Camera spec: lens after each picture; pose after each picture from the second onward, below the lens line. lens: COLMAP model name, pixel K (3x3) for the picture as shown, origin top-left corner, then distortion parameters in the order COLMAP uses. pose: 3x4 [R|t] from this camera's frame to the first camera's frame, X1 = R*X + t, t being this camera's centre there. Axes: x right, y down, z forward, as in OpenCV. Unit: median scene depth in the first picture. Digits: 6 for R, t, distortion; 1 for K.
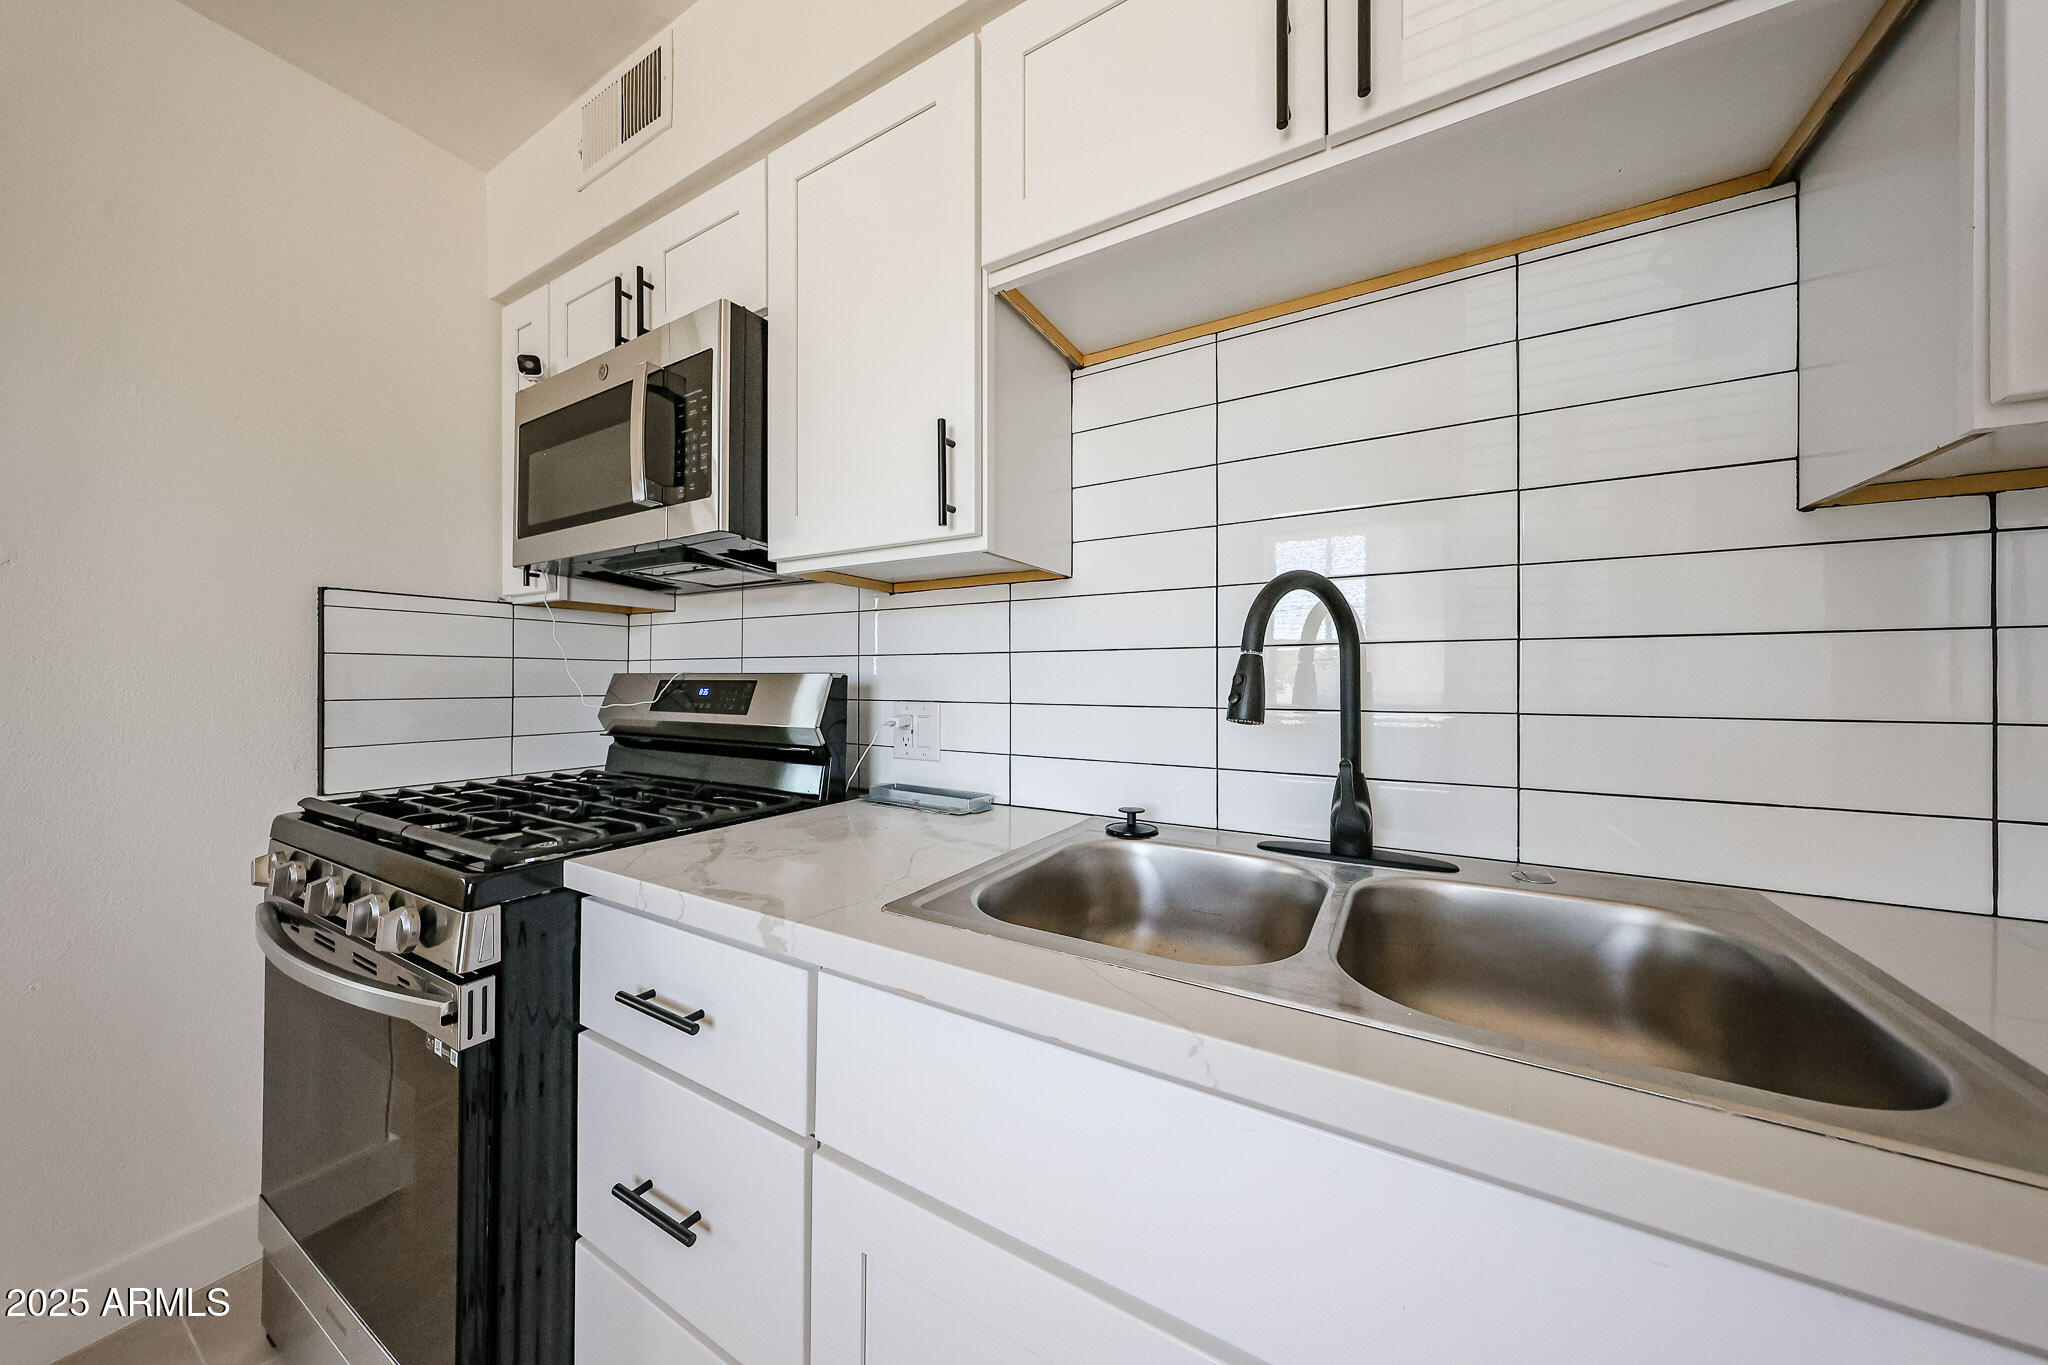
lens RADIAL K [[691.8, 0, 1022.0], [0, 691.8, 679.0], [0, 0, 1]] dist [0.008142, -0.000132]
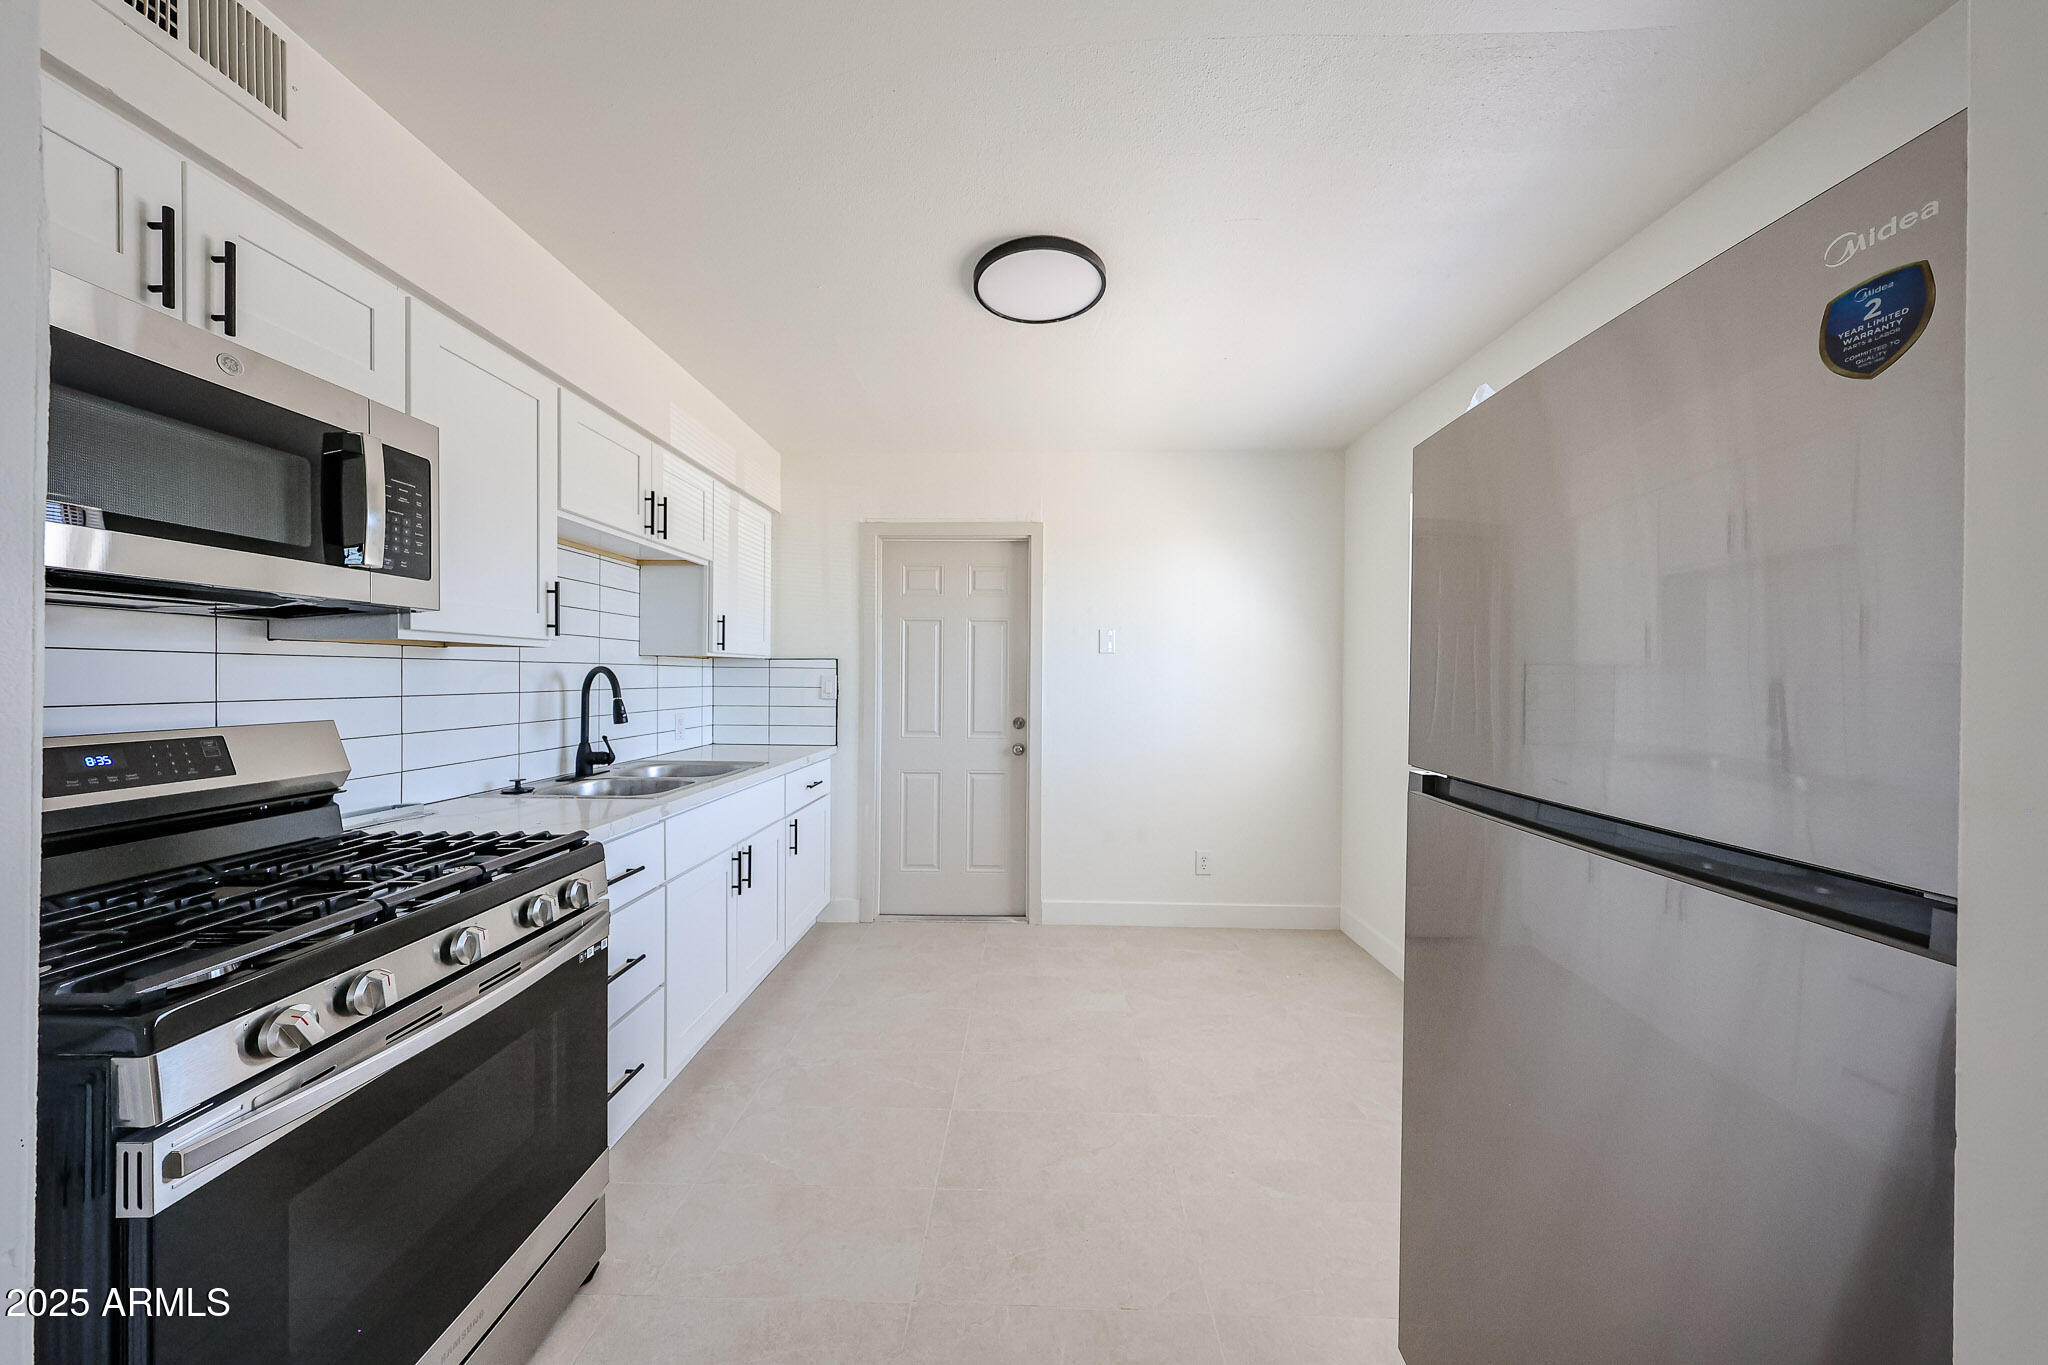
lens RADIAL K [[672.6, 0, 1027.9], [0, 672.6, 677.2], [0, 0, 1]] dist [0.008440, -0.000045]
pose [[-0.493417, -0.011858, 0.869712, -2.254968], [-0.040808, 0.999122, -0.009529, -0.135842], [-0.868835, -0.040193, -0.493467, 0.727765]]
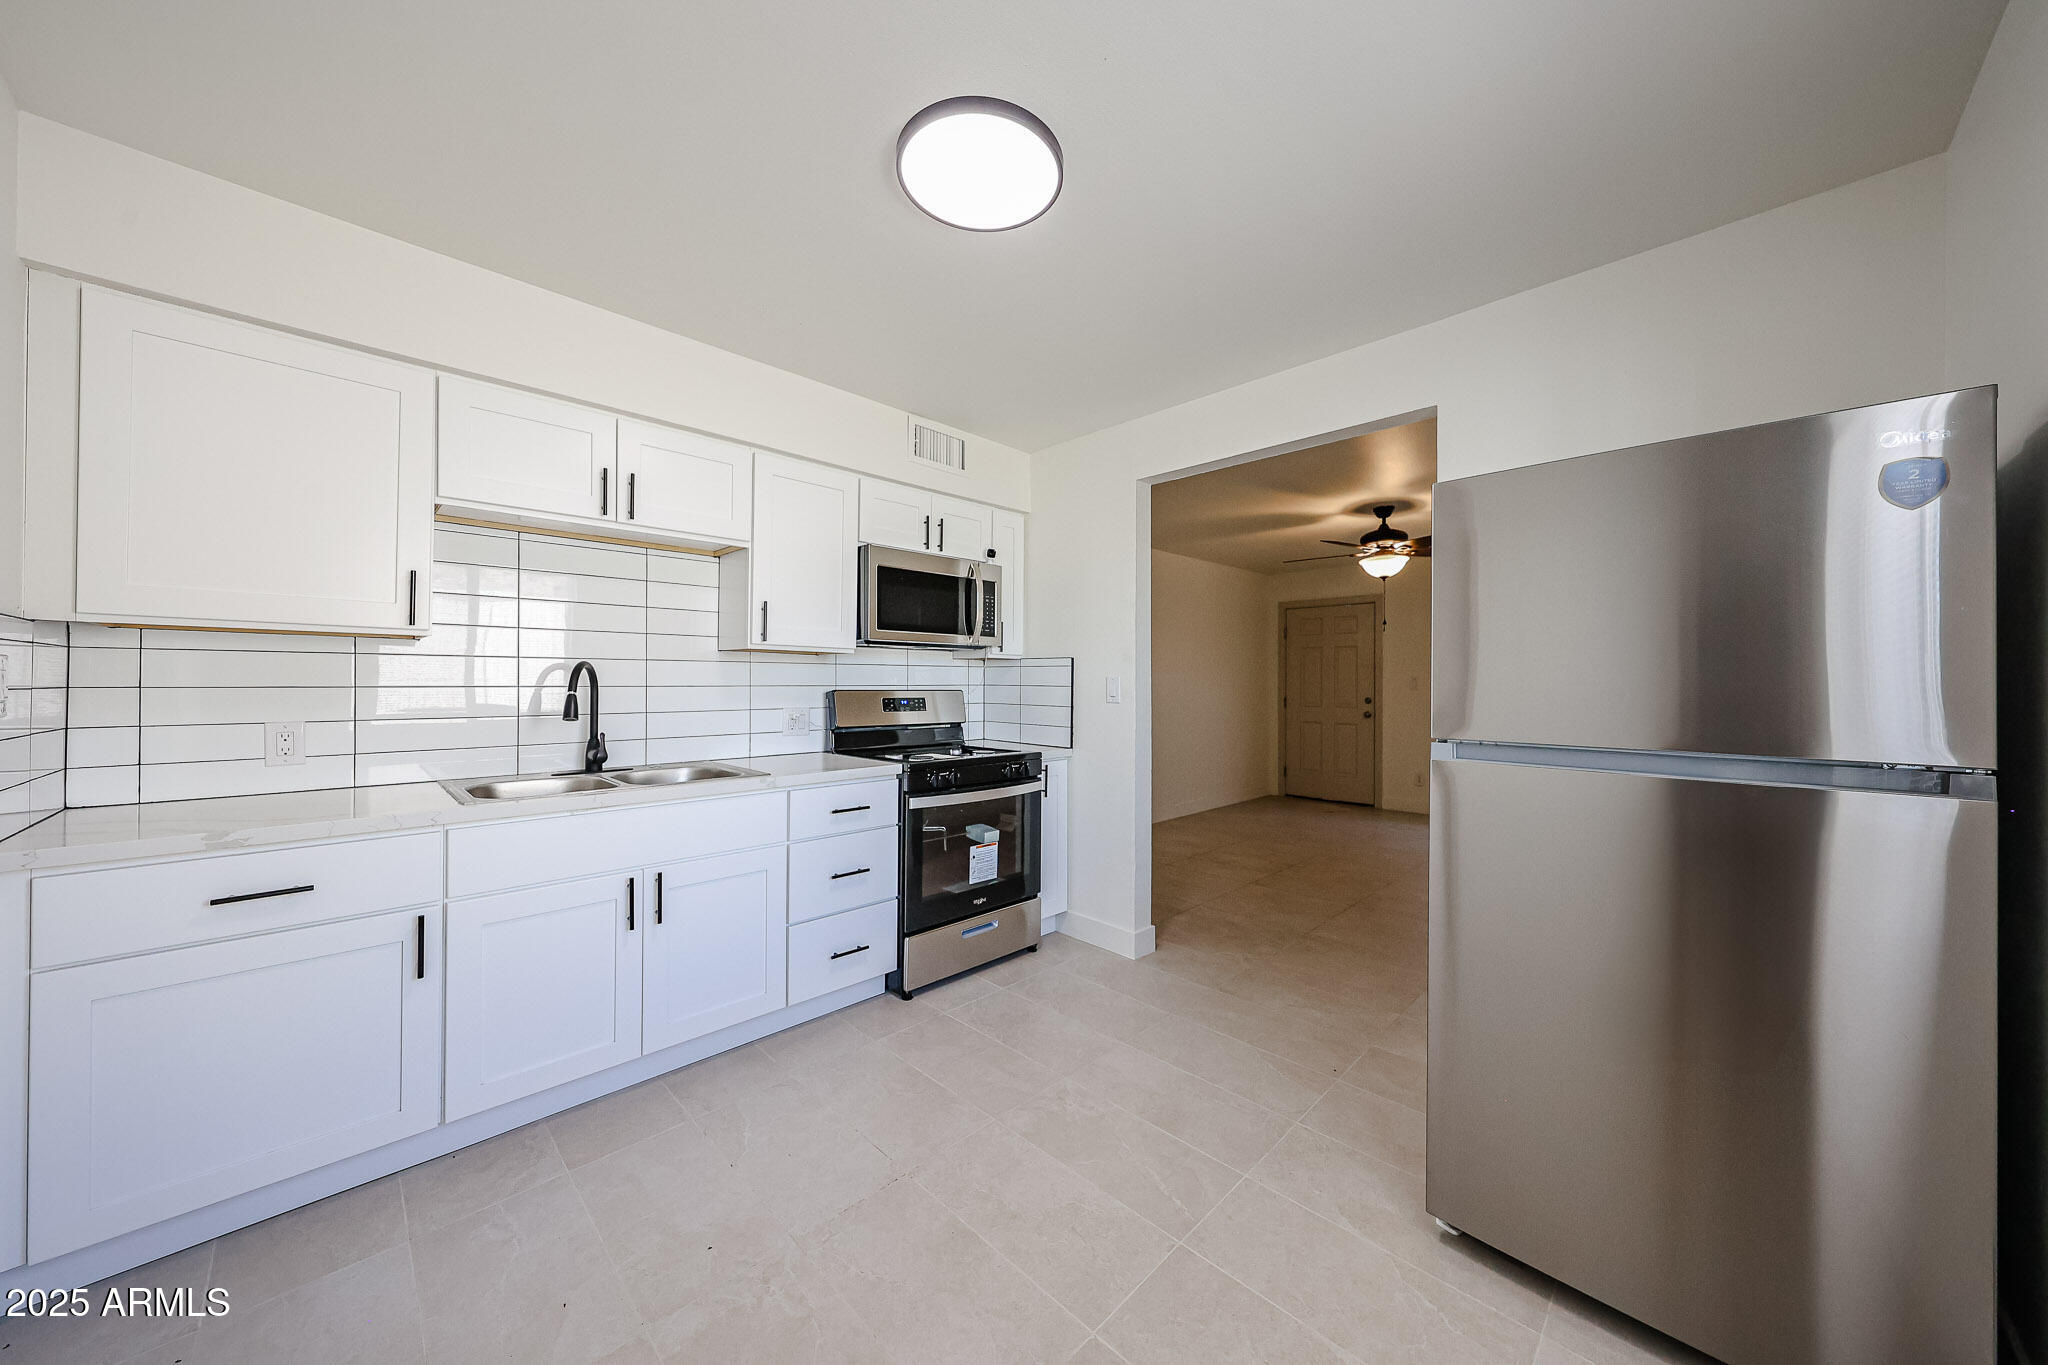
lens RADIAL K [[691.8, 0, 1022.0], [0, 691.8, 679.0], [0, 0, 1]] dist [0.008142, -0.000132]
pose [[0.237176, -0.009483, 0.971420, -1.456398], [-0.035620, 0.999195, 0.018451, -0.167802], [-0.970814, -0.038978, 0.236647, -1.002986]]
